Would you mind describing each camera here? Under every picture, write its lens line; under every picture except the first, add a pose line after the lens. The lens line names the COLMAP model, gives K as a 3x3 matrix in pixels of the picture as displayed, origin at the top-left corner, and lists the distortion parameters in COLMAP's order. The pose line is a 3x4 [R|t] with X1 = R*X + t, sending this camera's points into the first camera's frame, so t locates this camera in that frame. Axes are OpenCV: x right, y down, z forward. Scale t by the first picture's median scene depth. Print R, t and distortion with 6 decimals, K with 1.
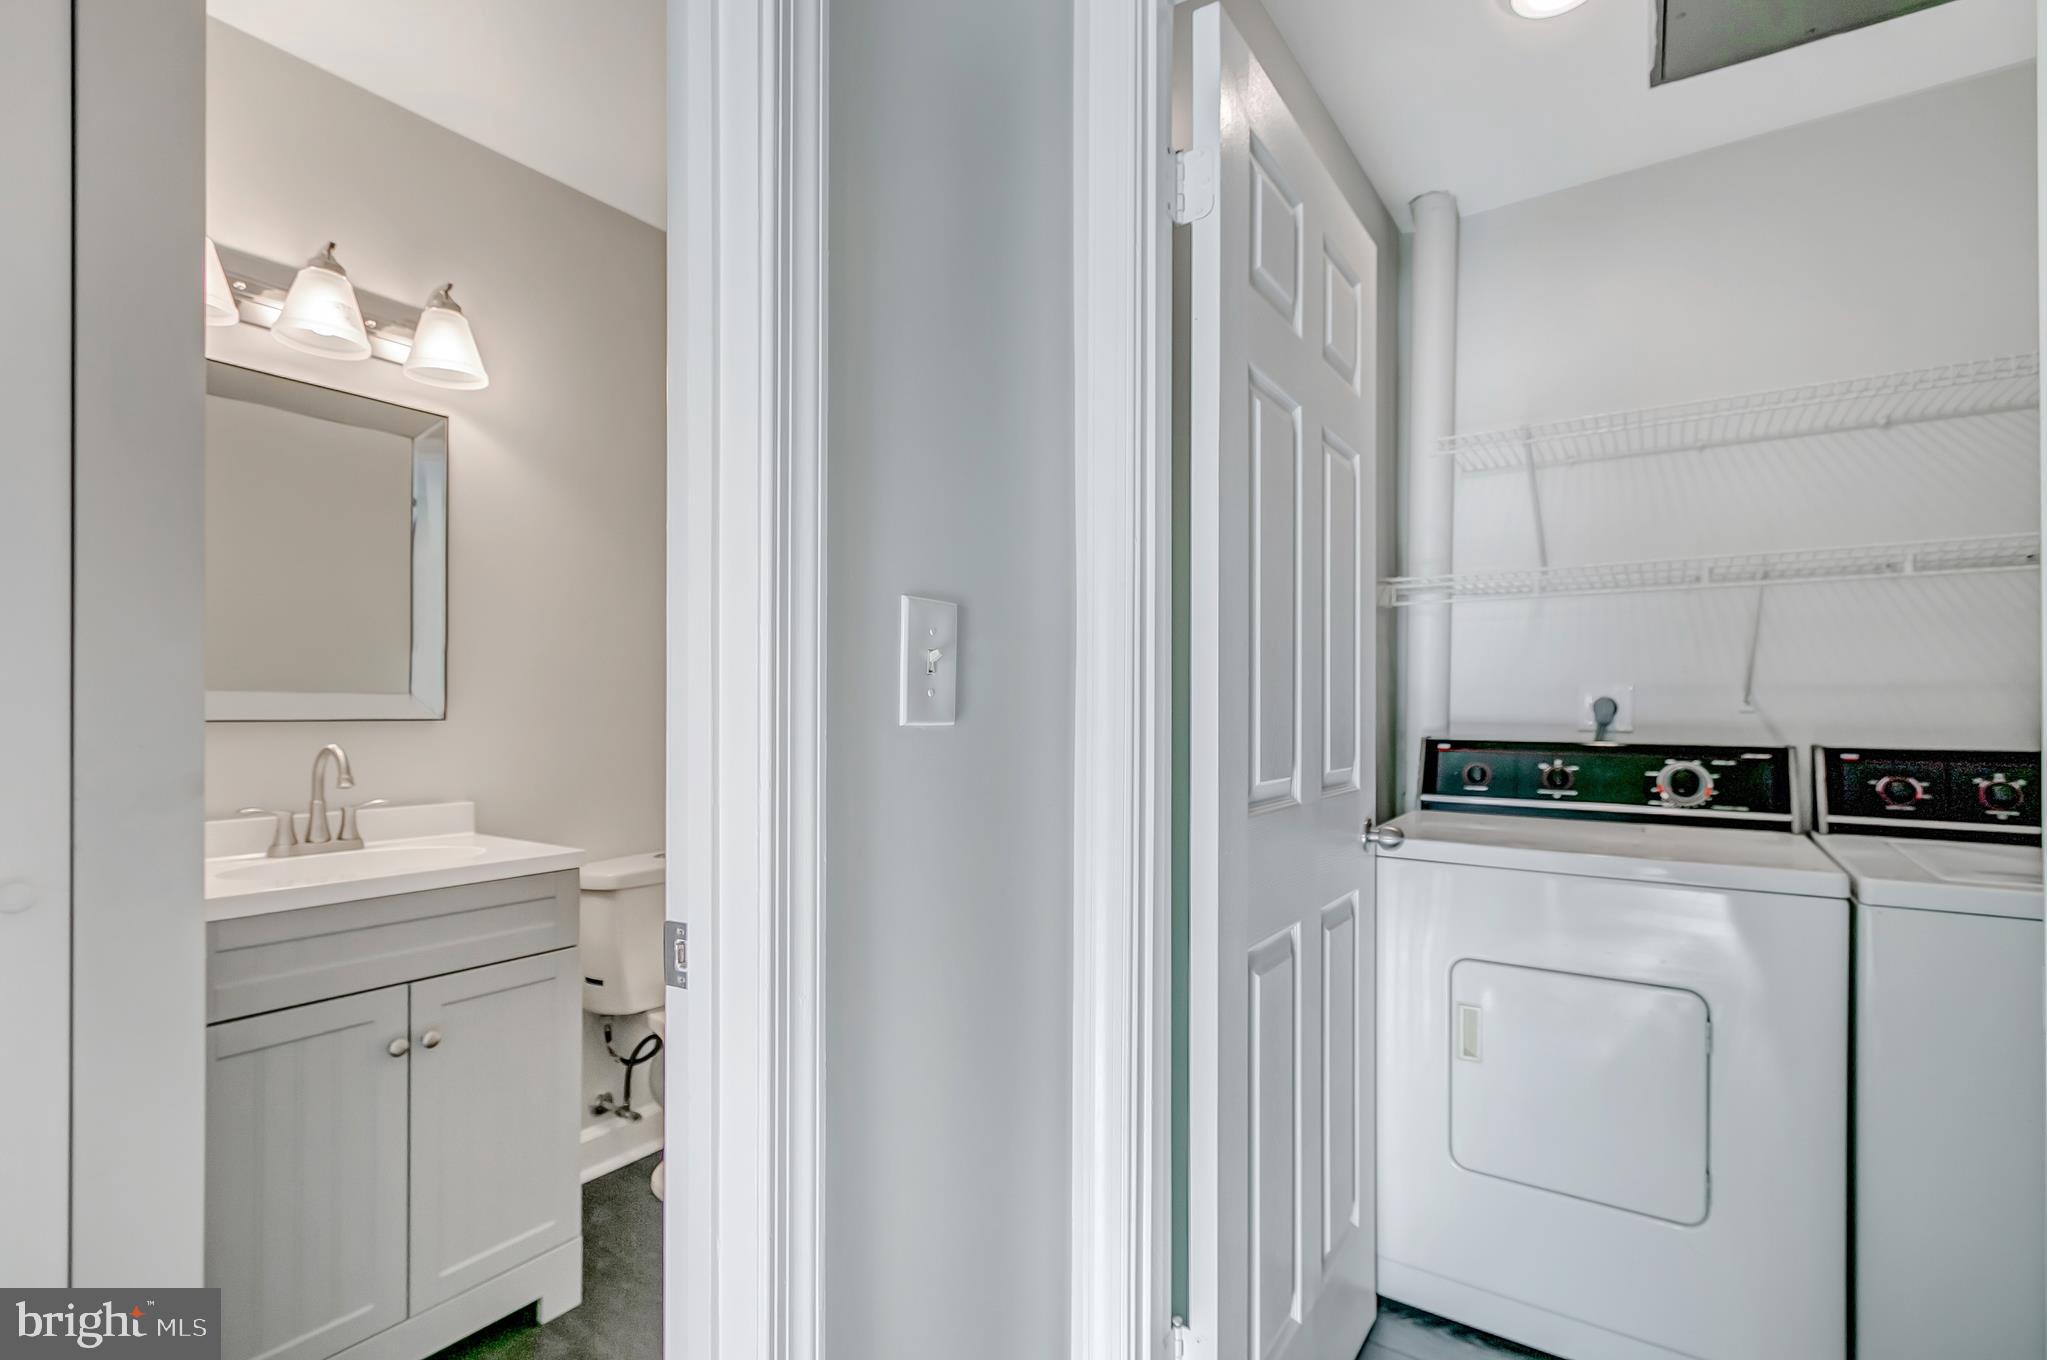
lens RADIAL K [[943.3, 0, 1022.4], [0, 943.3, 676.2], [0, 0, 1]] dist [0.003956, 0.000455]
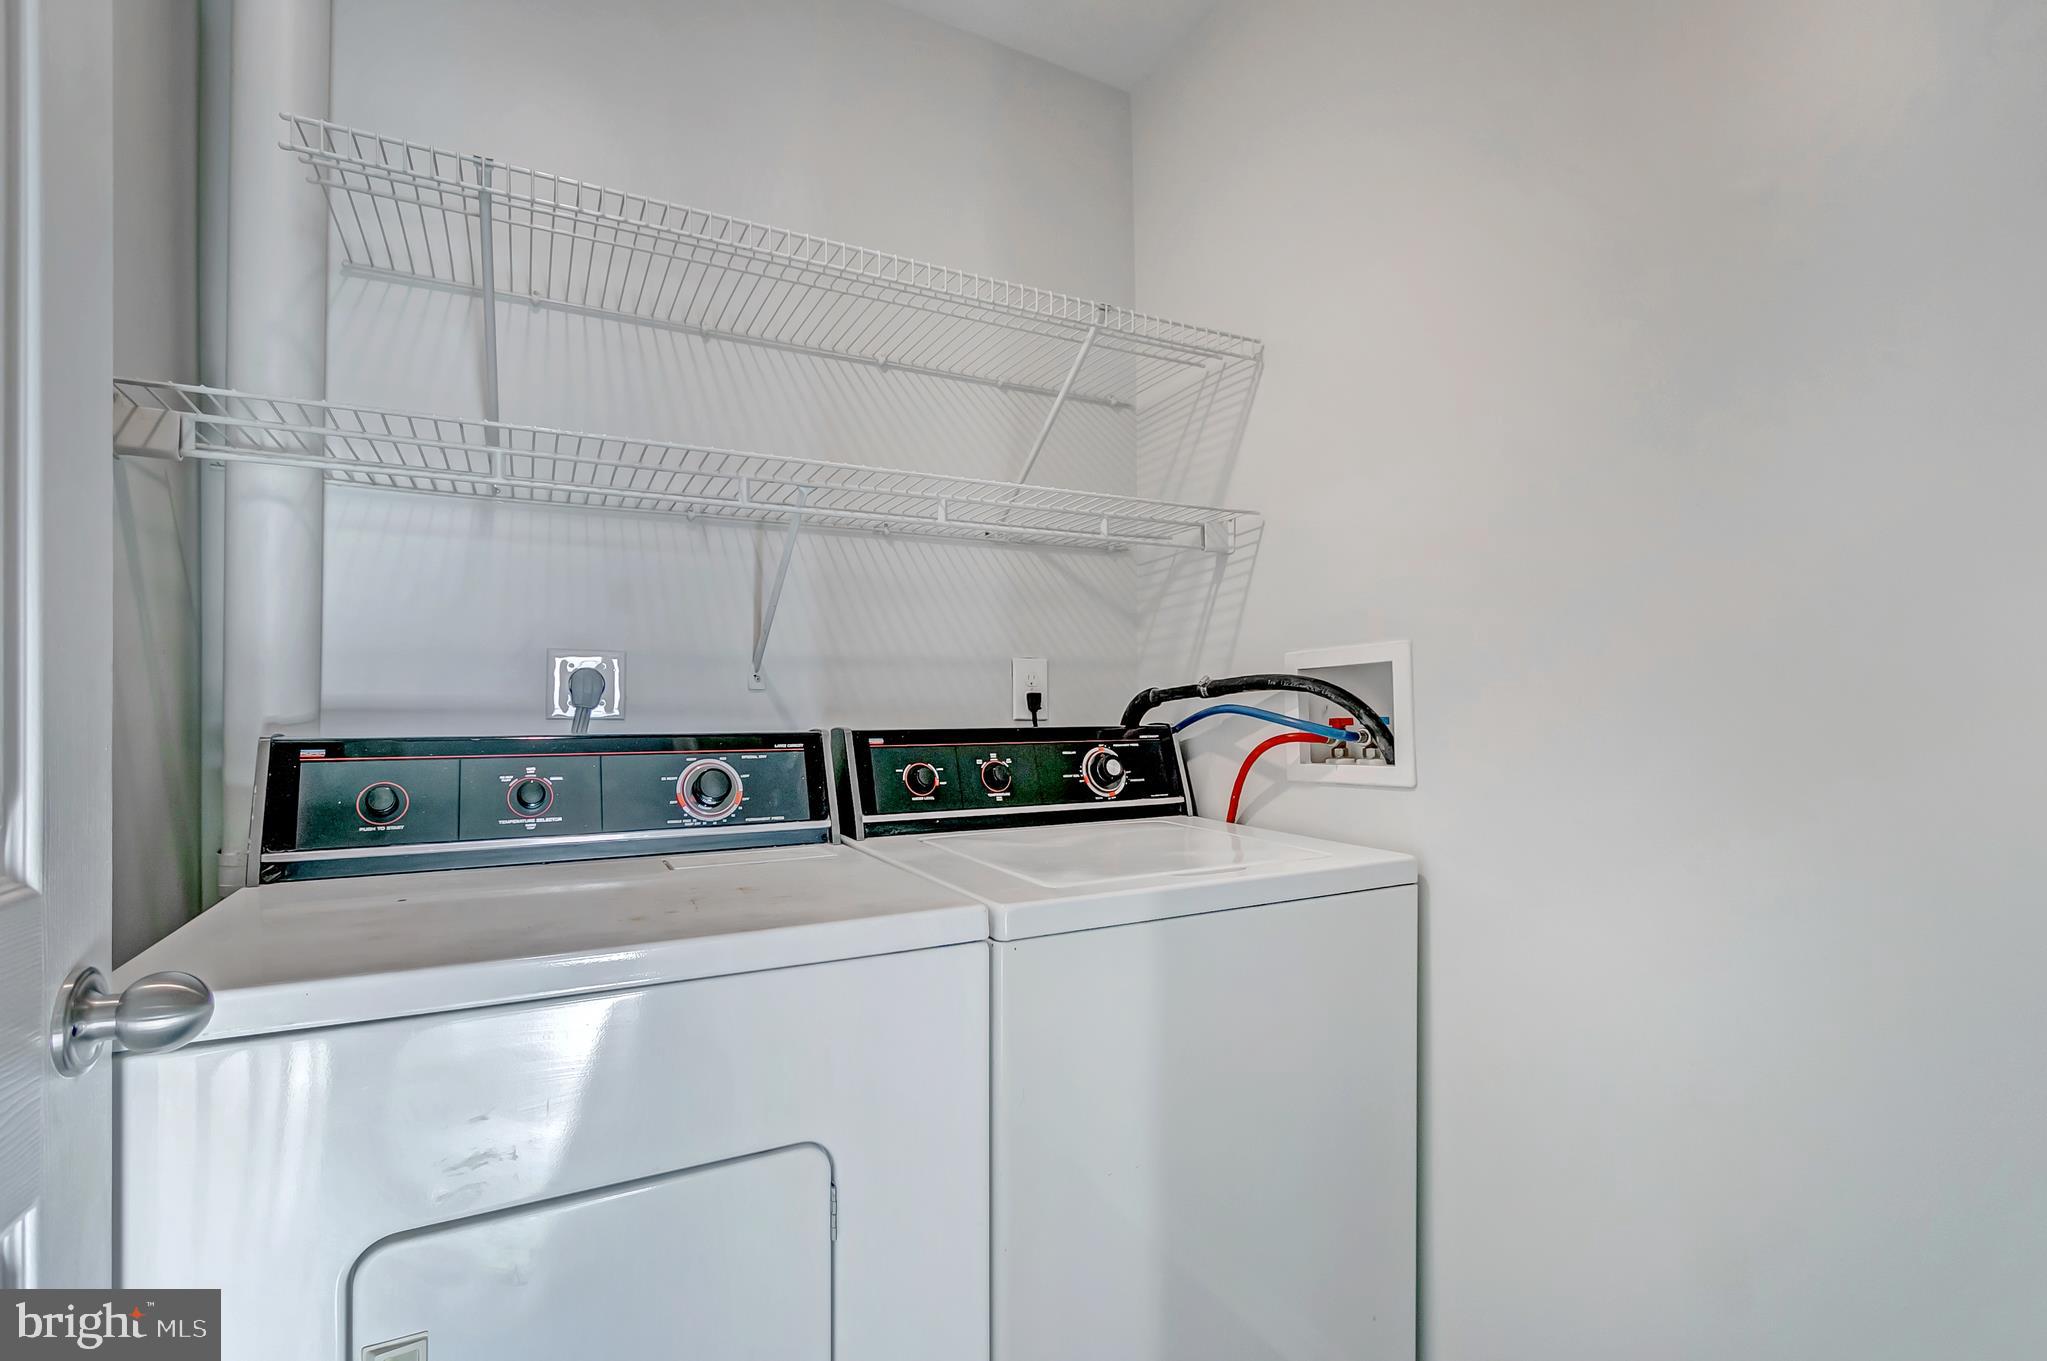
lens RADIAL K [[955.8, 0, 1028.7], [0, 955.8, 716.4], [0, 0, 1]] dist [0.000620, 0.000583]
pose [[0.469858, -0.010561, 0.882679, 0.192994], [-0.018936, 0.999578, 0.022039, 0.040295], [-0.882539, -0.027070, 0.469460, 0.466707]]
